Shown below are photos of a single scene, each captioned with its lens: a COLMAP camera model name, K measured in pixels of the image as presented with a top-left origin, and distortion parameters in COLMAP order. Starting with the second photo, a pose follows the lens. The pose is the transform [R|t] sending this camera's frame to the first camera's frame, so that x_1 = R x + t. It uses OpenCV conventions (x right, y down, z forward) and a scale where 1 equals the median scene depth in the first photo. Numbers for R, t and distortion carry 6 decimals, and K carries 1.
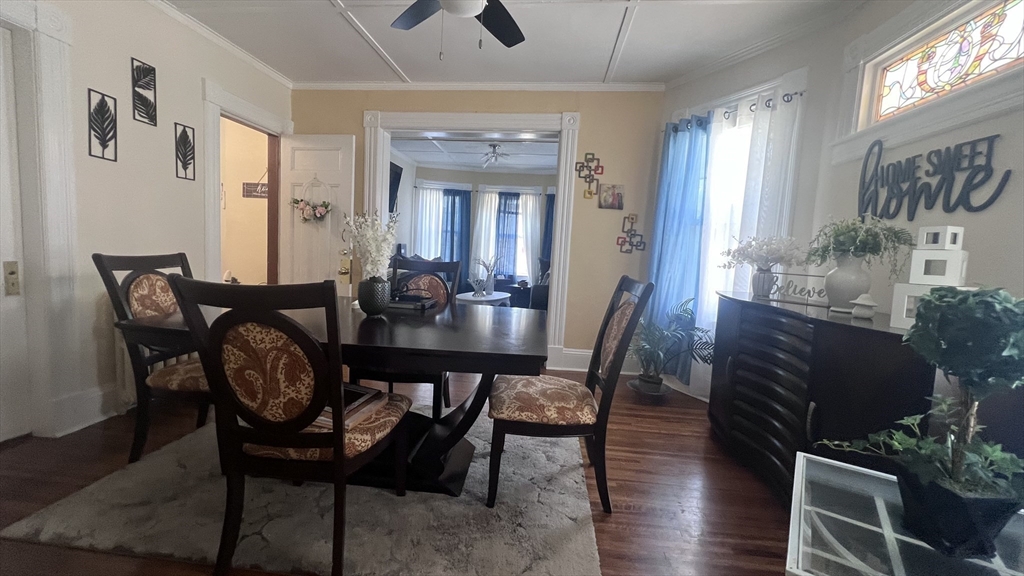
lens RADIAL K [[409.5, 0, 508.5], [0, 409.5, 286.6], [0, 0, 1]] dist [-0.002120, 0.000589]
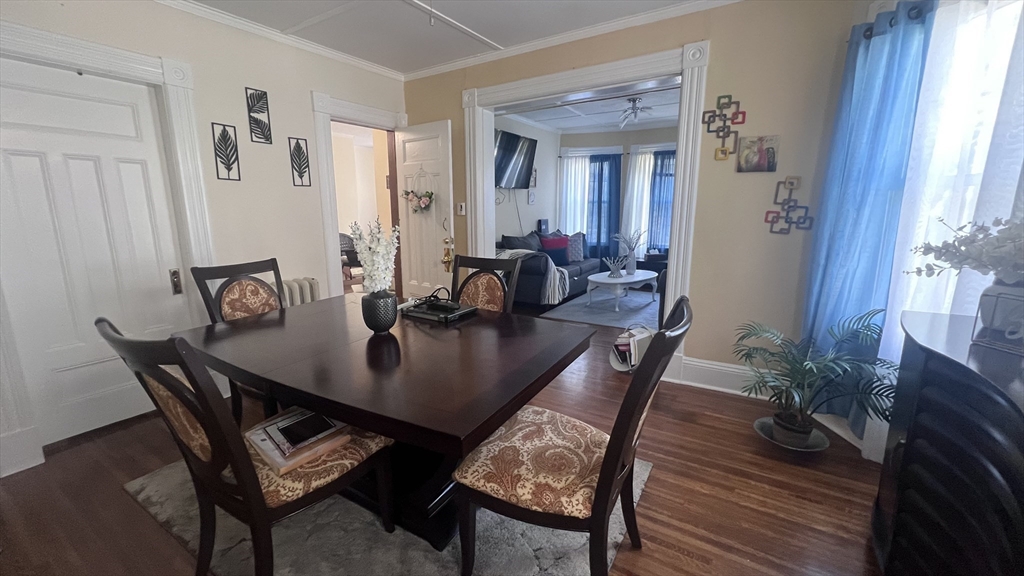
lens RADIAL K [[409.5, 0, 508.5], [0, 409.5, 286.6], [0, 0, 1]] dist [-0.002120, 0.000589]
pose [[0.897496, 0.027269, -0.440179, 0.250768], [0.012280, 0.996154, 0.086750, -0.080804], [0.440852, -0.083263, 0.893710, 0.223370]]
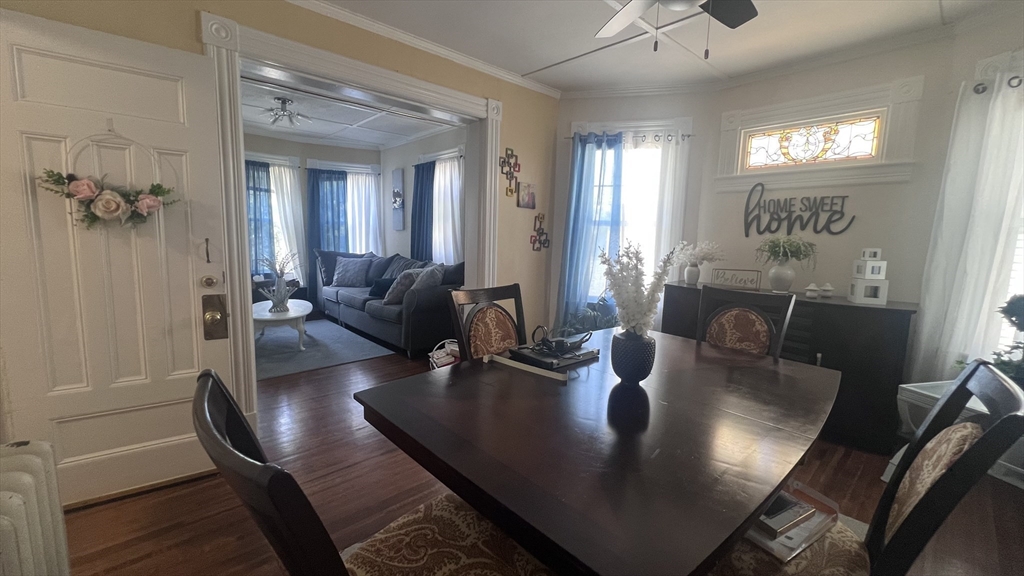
lens RADIAL K [[409.5, 0, 508.5], [0, 409.5, 286.6], [0, 0, 1]] dist [-0.002120, 0.000589]
pose [[0.662989, -0.126632, 0.737842, -0.747907], [0.073211, 0.991833, 0.104439, -0.146218], [-0.745041, -0.015224, 0.666845, 0.494287]]
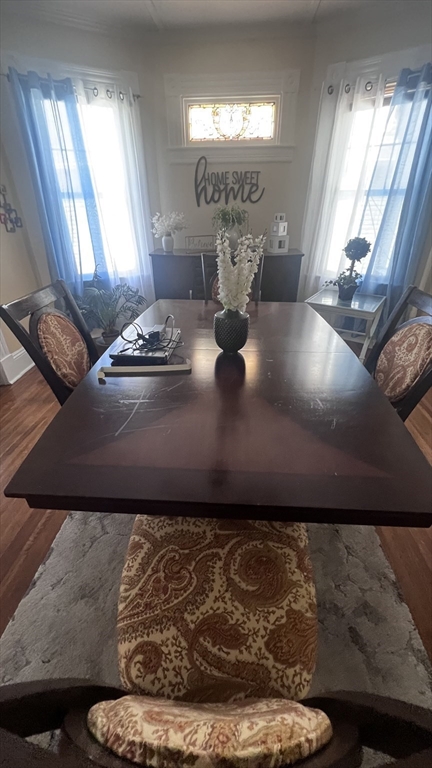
lens RADIAL K [[307.2, 0, 217.0], [0, 307.2, 381.4], [0, 0, 1]] dist [-0.002120, 0.000589]
pose [[-0.033588, -0.541132, 0.840267, -0.701828], [0.092241, 0.835474, 0.541733, -0.185407], [-0.995170, 0.095703, 0.021853, 0.756385]]
